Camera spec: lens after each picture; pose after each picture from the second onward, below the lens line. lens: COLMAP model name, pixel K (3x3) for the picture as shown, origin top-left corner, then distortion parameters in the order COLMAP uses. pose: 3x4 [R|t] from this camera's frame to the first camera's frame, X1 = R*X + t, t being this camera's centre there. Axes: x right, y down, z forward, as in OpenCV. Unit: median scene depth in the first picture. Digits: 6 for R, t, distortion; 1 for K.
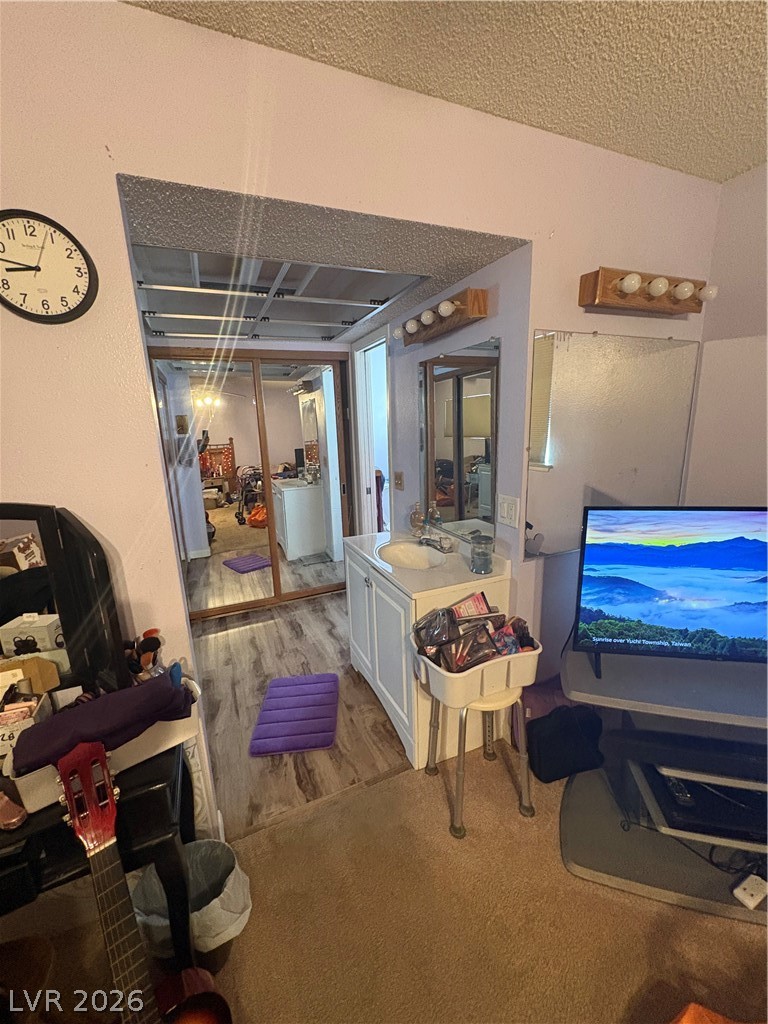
lens RADIAL K [[408.0, 0, 381.5], [0, 408.0, 513.3], [0, 0, 1]] dist [0.000772, 0.000144]
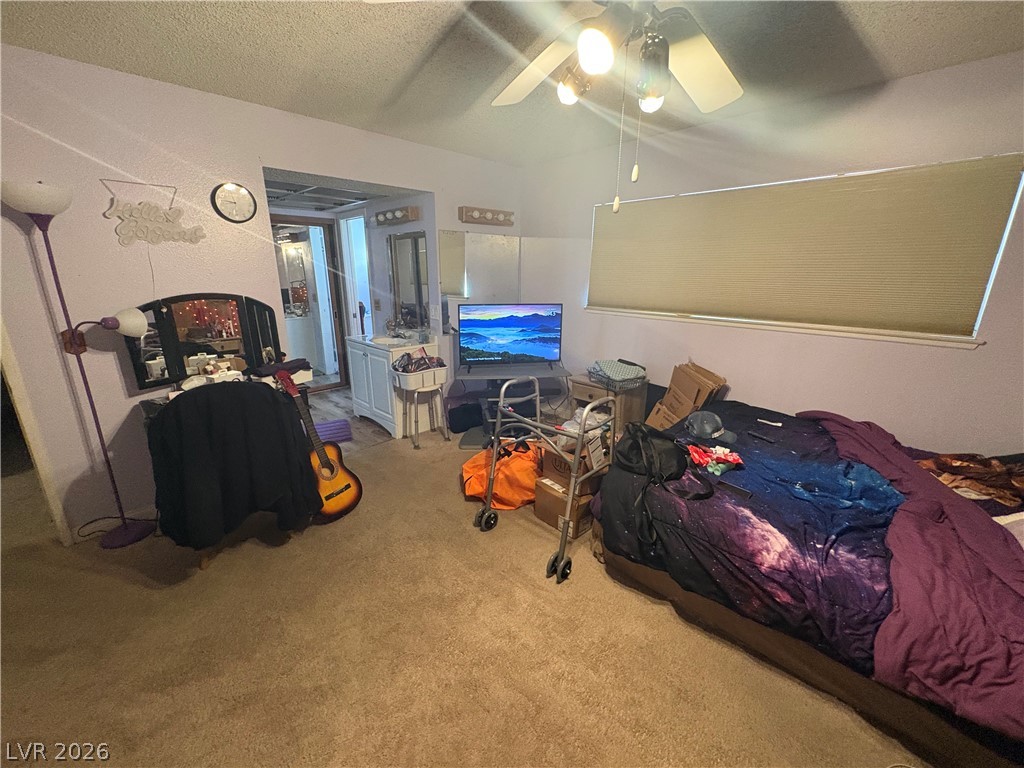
lens RADIAL K [[408.0, 0, 512.2], [0, 408.0, 384.2], [0, 0, 1]] dist [0.000772, 0.000144]
pose [[0.928499, -0.063156, 0.365923, -0.112715], [0.045873, 0.997391, 0.055746, 0.257703], [-0.368489, -0.034974, 0.928974, -1.104530]]
